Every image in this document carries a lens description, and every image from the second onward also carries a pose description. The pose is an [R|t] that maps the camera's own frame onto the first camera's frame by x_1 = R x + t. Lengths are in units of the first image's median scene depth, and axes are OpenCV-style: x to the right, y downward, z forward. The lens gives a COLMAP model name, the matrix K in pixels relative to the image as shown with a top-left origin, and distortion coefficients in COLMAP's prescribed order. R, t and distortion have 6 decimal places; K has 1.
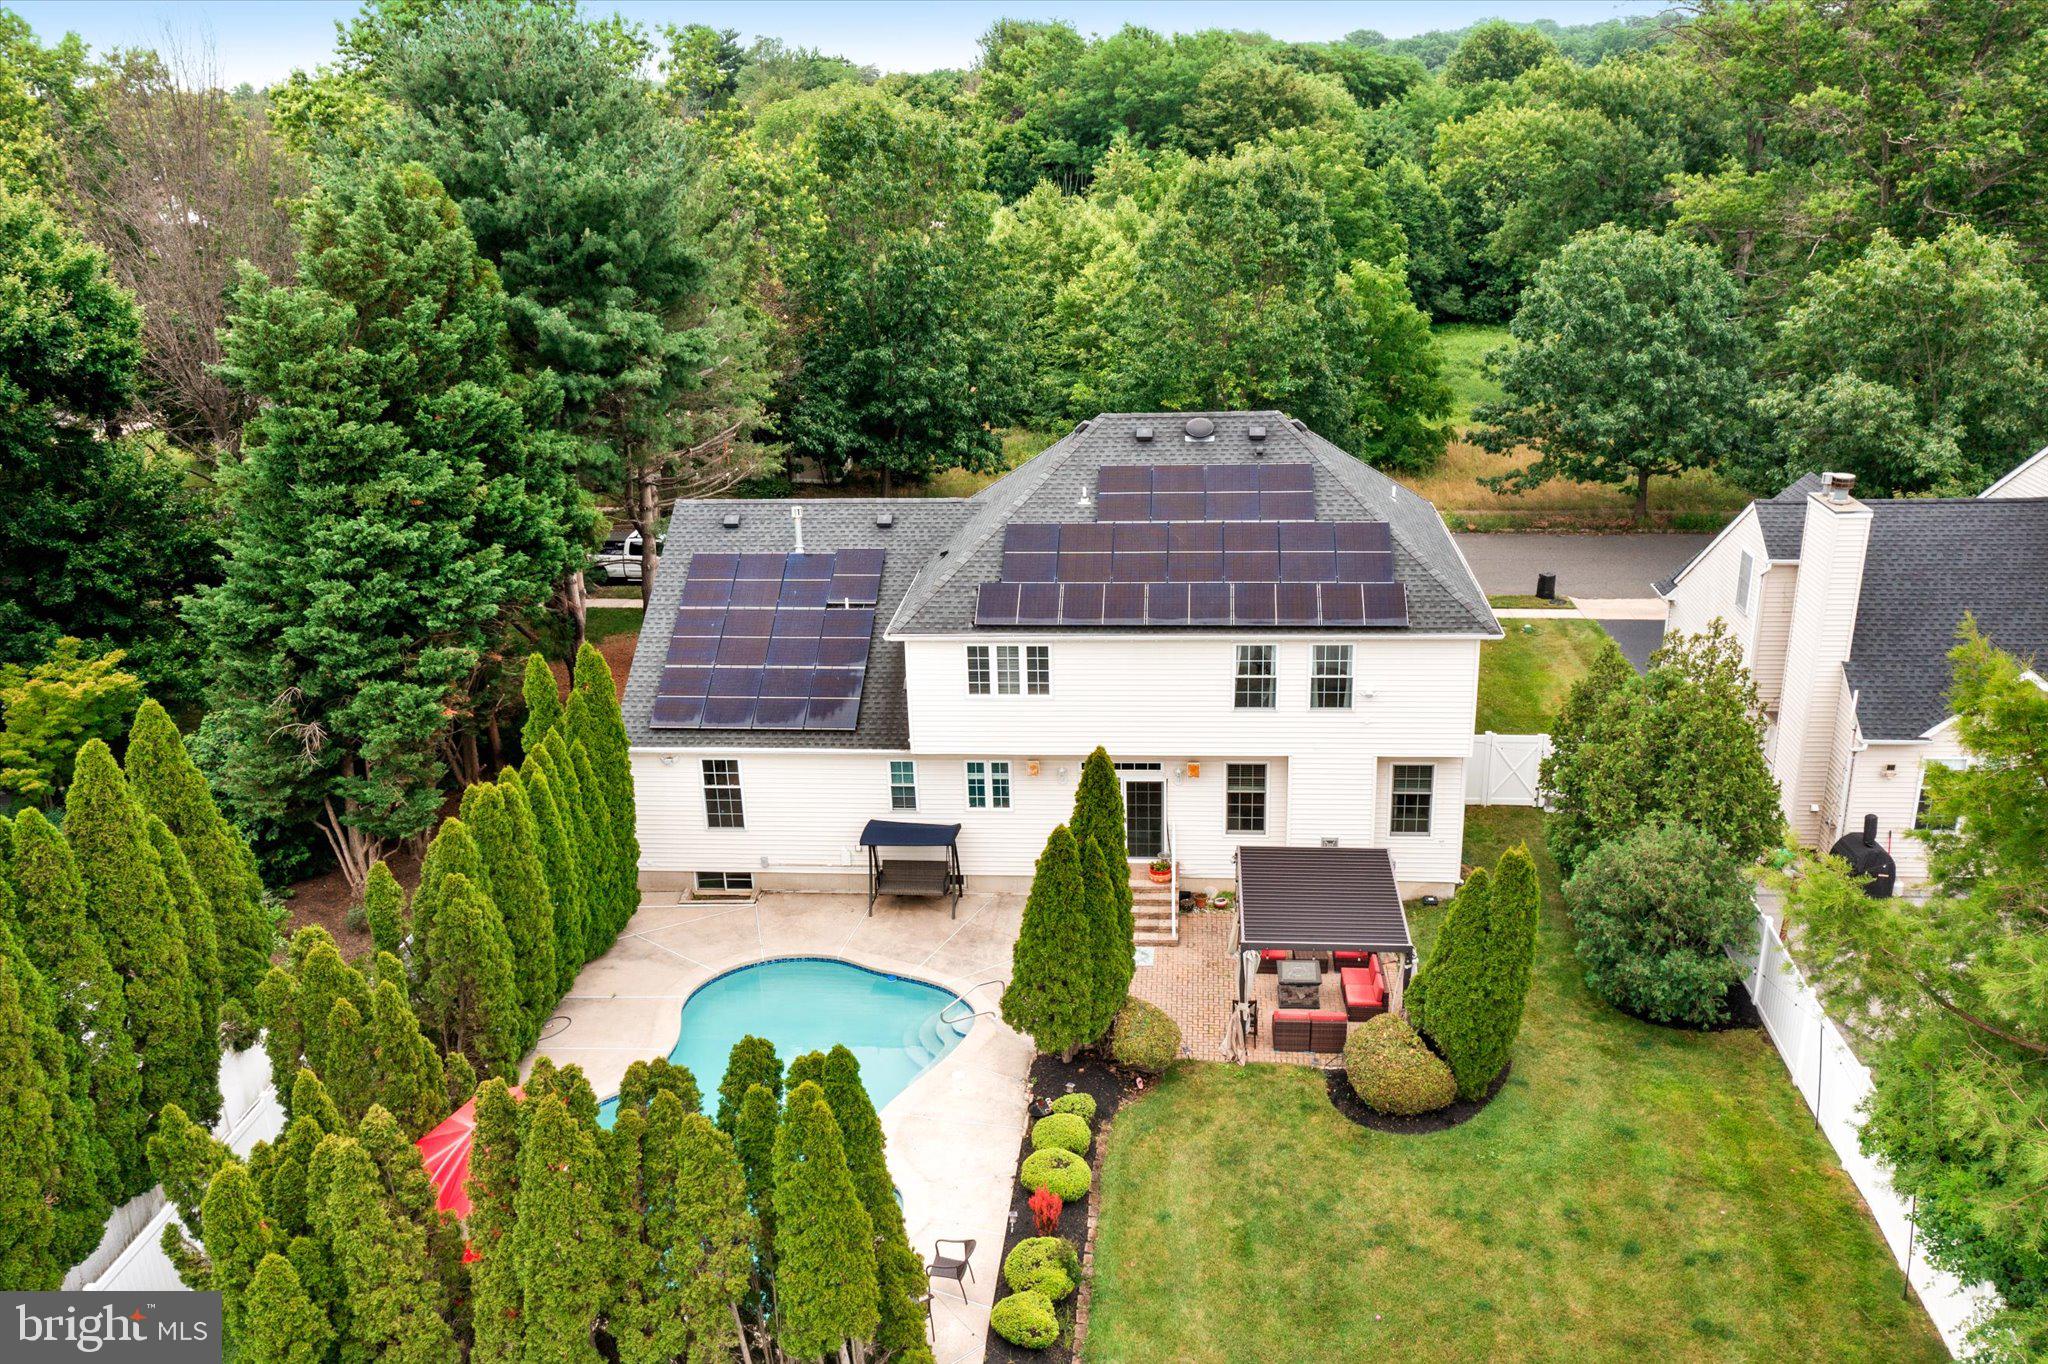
lens RADIAL K [[1672.1, 0, 1038.2], [0, 1672.1, 772.6], [0, 0, 1]] dist [0.016895, 0.000571]
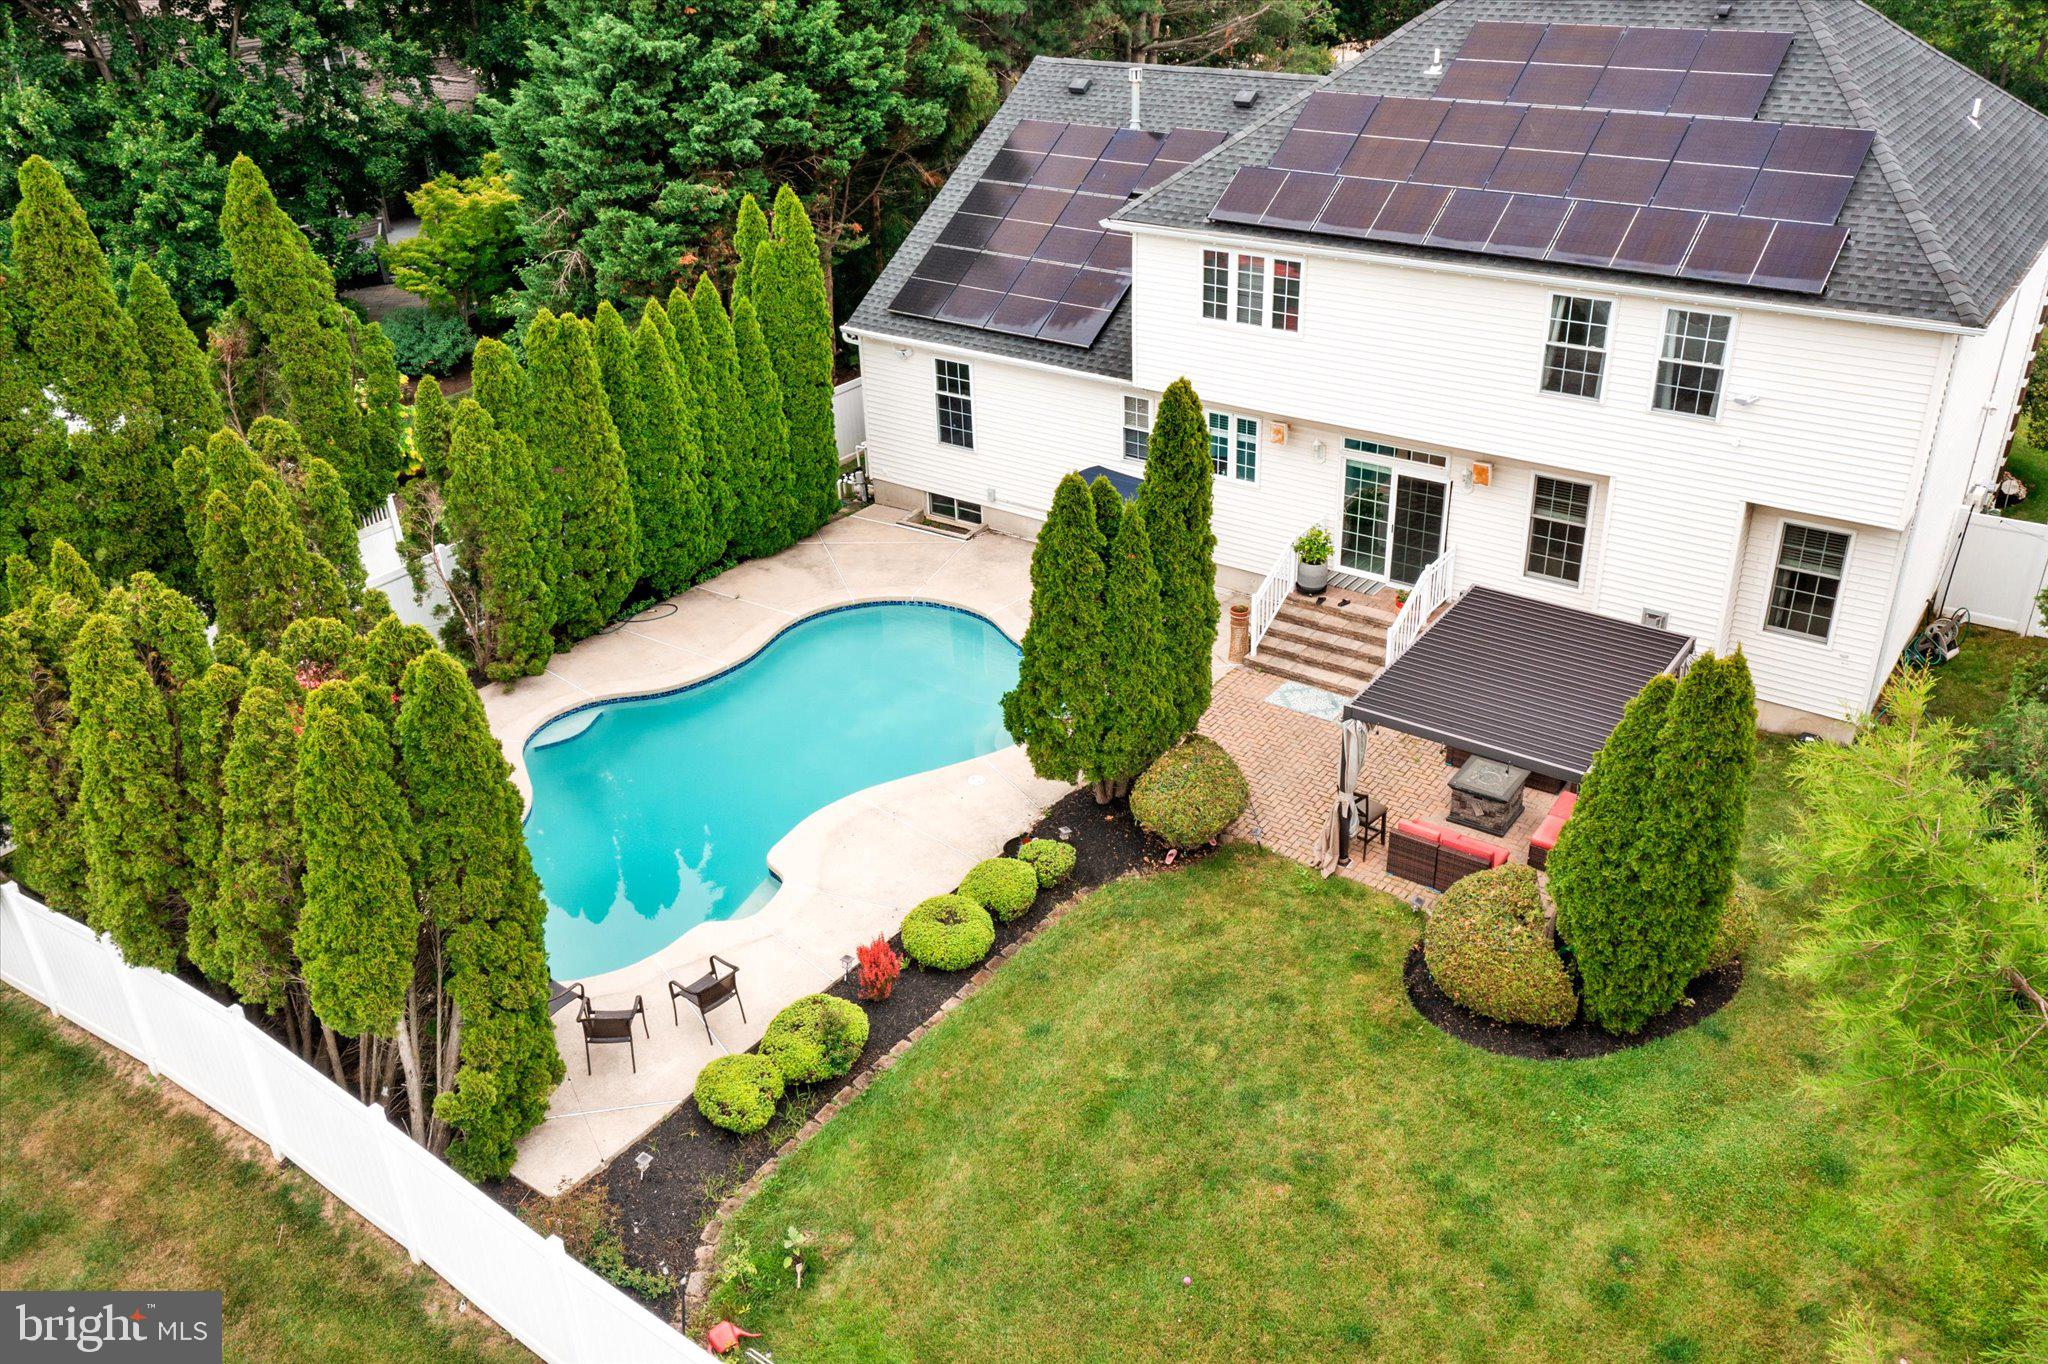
lens RADIAL K [[1617.8, 0, 1015.3], [0, 1617.8, 717.6], [0, 0, 1]] dist [0.015872, -0.002375]
pose [[0.857932, 0.254097, -0.446528, 0.260236], [-0.186460, 0.963869, 0.190236, 0.004341], [0.478732, -0.079950, 0.874313, 0.303722]]
